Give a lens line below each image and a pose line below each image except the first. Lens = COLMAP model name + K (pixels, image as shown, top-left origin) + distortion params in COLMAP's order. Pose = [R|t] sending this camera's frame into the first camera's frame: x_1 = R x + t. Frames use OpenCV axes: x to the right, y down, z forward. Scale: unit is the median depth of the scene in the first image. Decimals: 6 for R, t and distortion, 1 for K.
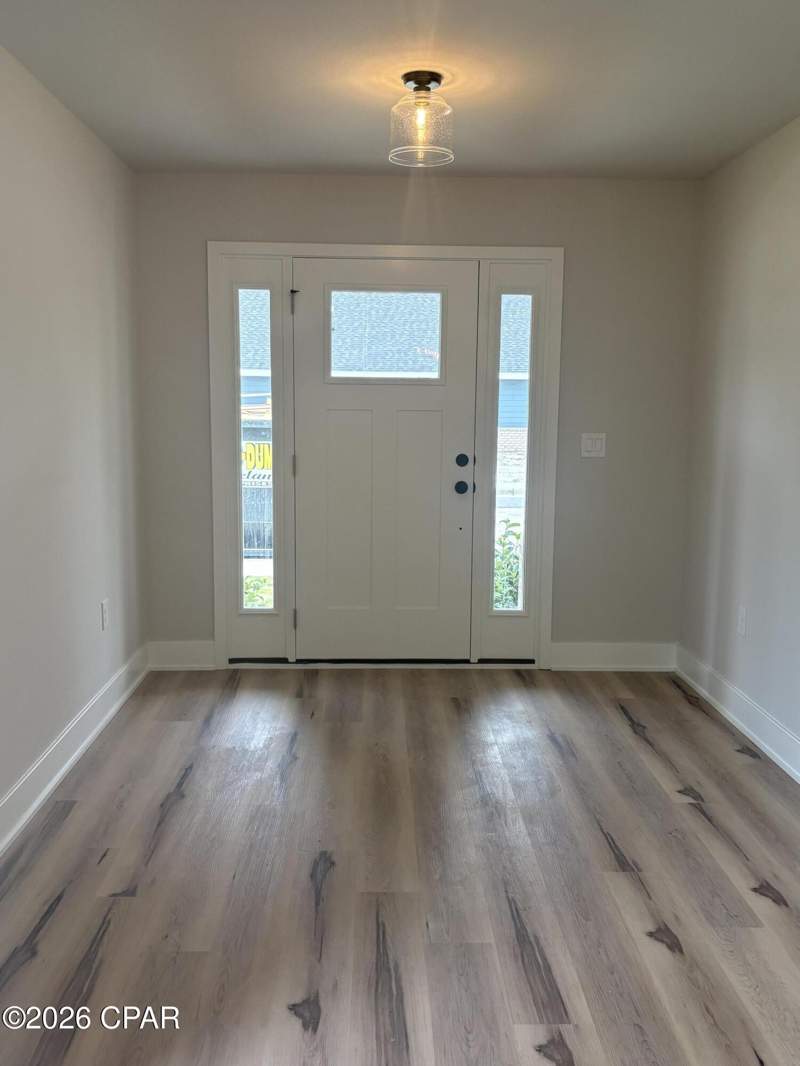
lens RADIAL K [[982.0, 0, 400.0], [0, 982.0, 533.0], [0, 0, 1]] dist [0.002461, -0.013452]
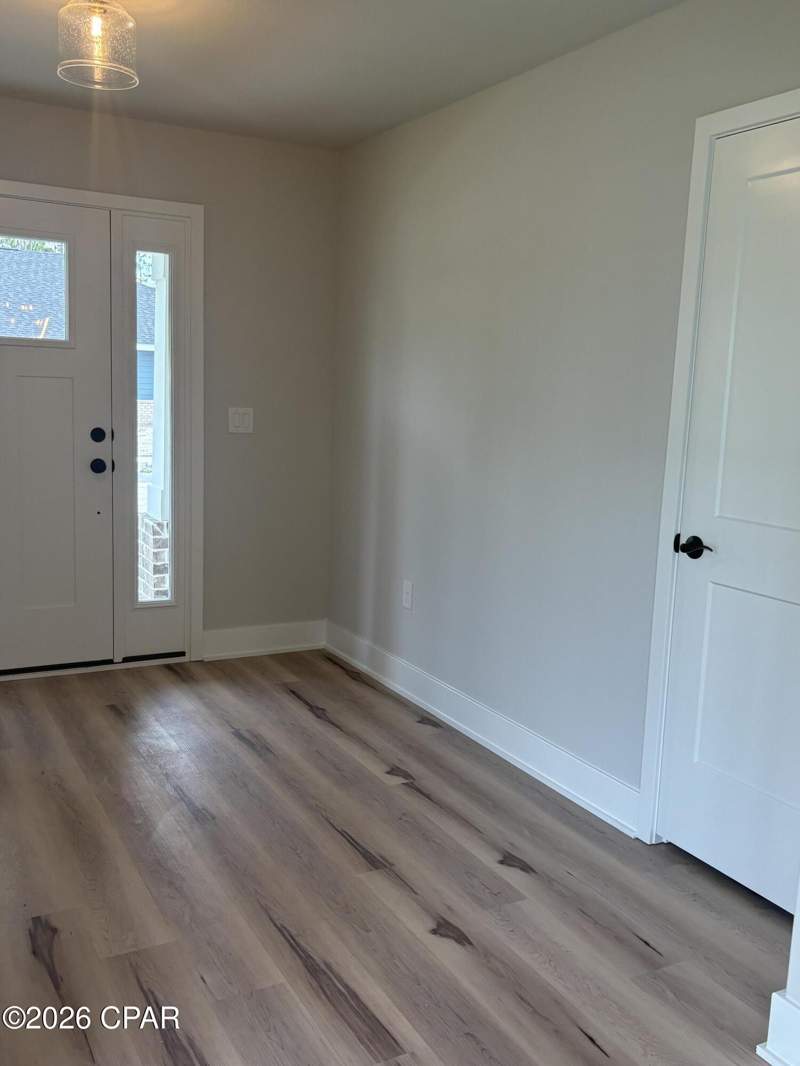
lens RADIAL K [[1006.0, 0, 379.1], [0, 1006.0, 530.0], [0, 0, 1]] dist [0.020870, -0.023810]
pose [[0.899744, -0.054026, 0.433061, -0.129451], [0.043213, 0.998460, 0.034780, -0.011912], [-0.434273, -0.012579, 0.900693, 0.094200]]
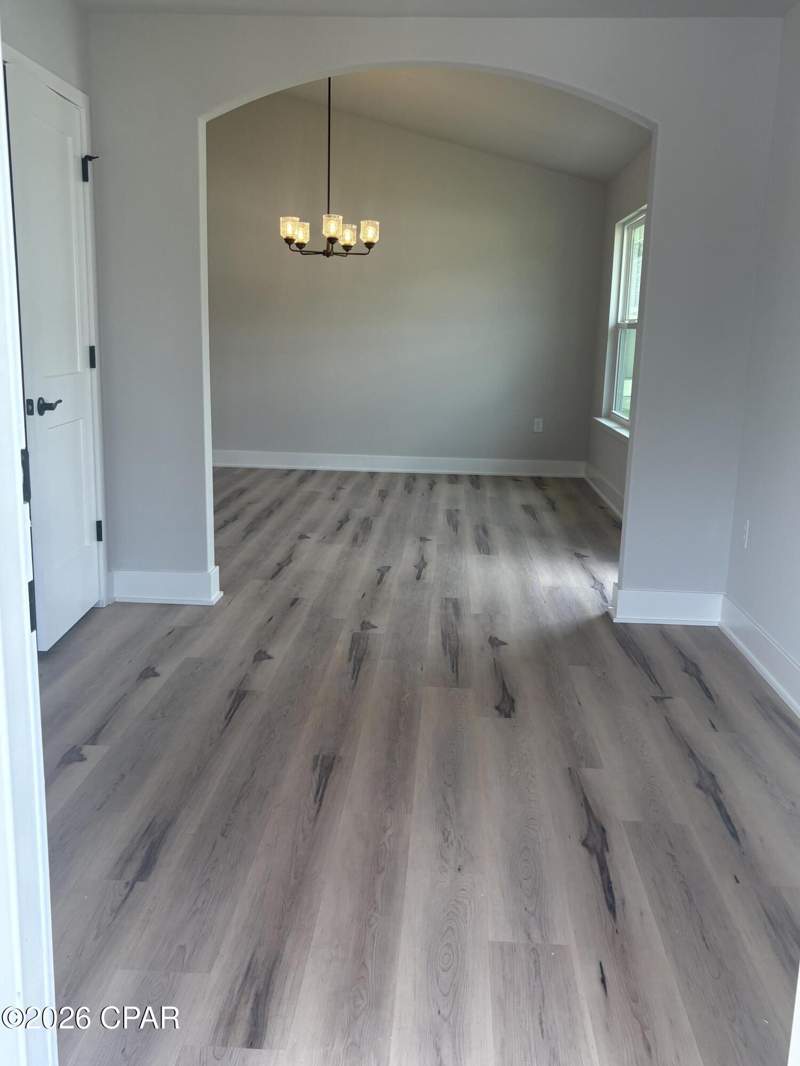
lens RADIAL K [[982.7, 0, 400.0], [0, 982.7, 533.0], [0, 0, 1]] dist [0.190746, -0.005039]
pose [[-0.995919, -0.054795, 0.071714, -0.021051], [-0.027031, 0.939224, 0.342239, -0.179812], [-0.086108, 0.338904, -0.936872, 1.509217]]
